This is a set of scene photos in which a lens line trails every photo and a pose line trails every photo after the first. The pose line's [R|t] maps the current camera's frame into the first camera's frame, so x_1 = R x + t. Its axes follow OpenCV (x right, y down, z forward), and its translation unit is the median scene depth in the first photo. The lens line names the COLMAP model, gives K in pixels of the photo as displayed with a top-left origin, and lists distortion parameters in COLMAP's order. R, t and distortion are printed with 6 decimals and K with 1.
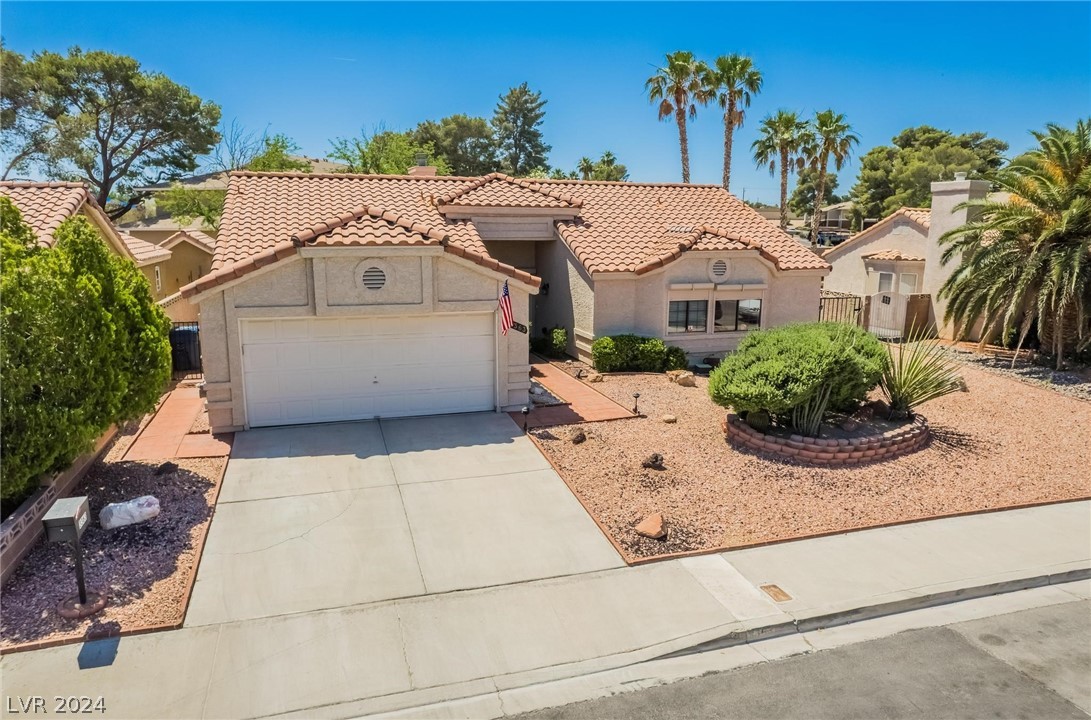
lens RADIAL K [[703.6, 0, 544.4], [0, 703.6, 368.1], [0, 0, 1]] dist [-0.080527, 0.072685]
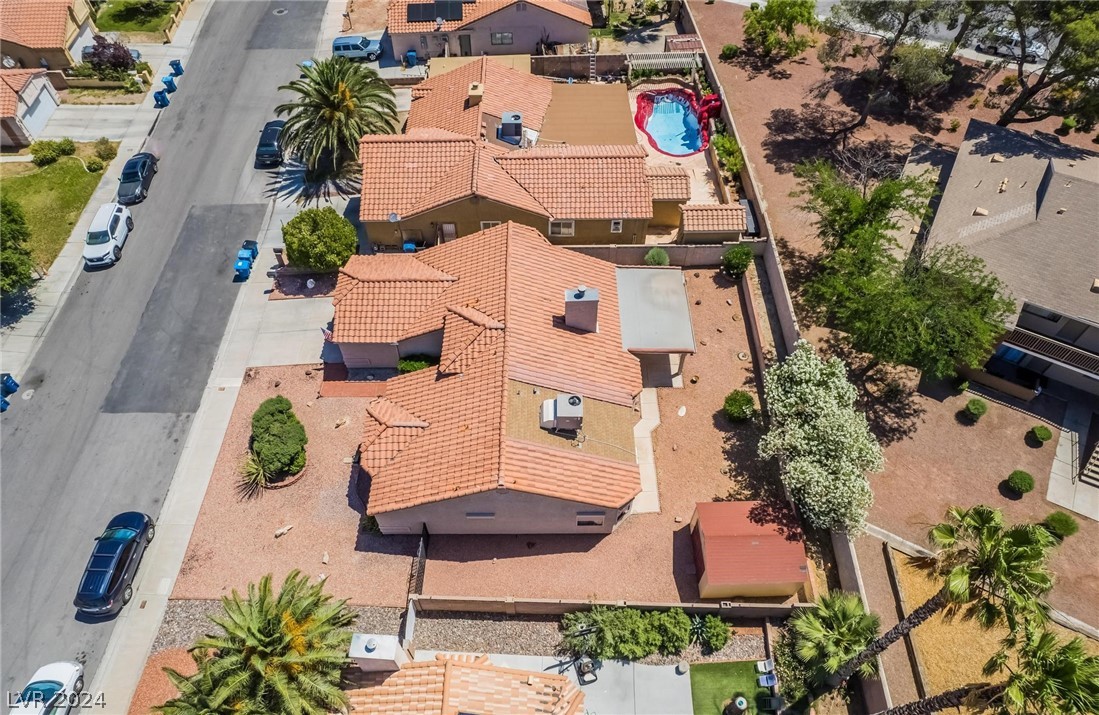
lens RADIAL K [[713.6, 0, 547.5], [0, 713.6, 365.6], [0, 0, 1]] dist [-0.080585, 0.067064]
pose [[-0.307443, 0.752644, -0.582242, 1.059321], [-0.185191, 0.552852, 0.812440, -1.850382], [0.933372, 0.357605, -0.030588, 1.446627]]
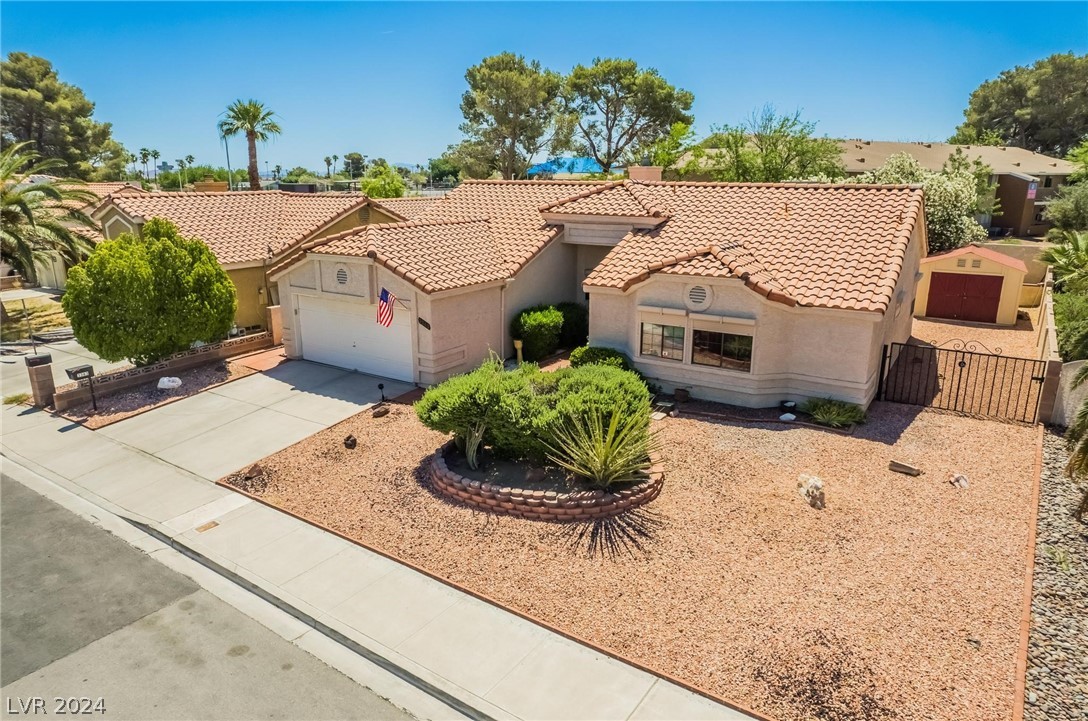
lens RADIAL K [[700.7, 0, 542.9], [0, 700.7, 366.8], [0, 0, 1]] dist [-0.083147, 0.076626]
pose [[0.626371, 0.198807, -0.753748, 0.837490], [-0.151719, 0.979532, 0.132280, -0.142966], [0.764618, 0.031502, 0.643713, 0.274331]]
